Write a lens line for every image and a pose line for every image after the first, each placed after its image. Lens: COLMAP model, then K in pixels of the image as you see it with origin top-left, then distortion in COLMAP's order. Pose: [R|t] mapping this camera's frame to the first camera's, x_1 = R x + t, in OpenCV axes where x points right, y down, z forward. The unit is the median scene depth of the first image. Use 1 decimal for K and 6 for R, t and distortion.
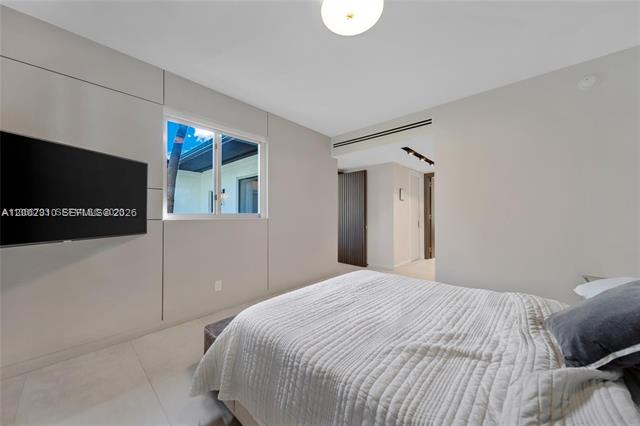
lens RADIAL K [[228.3, 0, 315.4], [0, 228.3, 212.0], [0, 0, 1]] dist [0.000149, -0.000031]
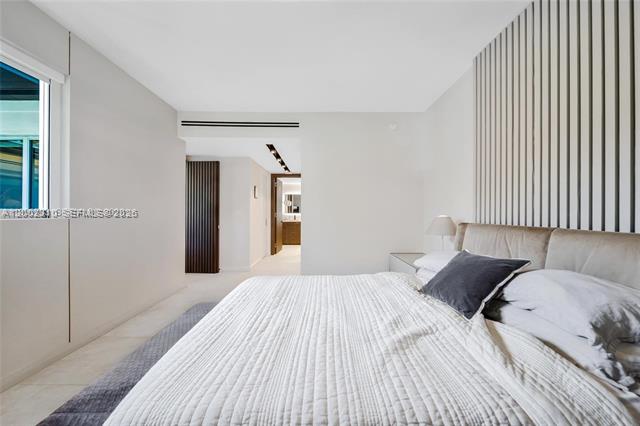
lens RADIAL K [[228.3, 0, 321.4], [0, 228.3, 213.8], [0, 0, 1]] dist [0.000149, -0.000031]
pose [[0.724721, 0.000722, 0.689042, -0.147261], [-0.011515, 0.999873, 0.011063, 0.002137], [-0.688947, -0.015951, 0.724637, 0.151936]]
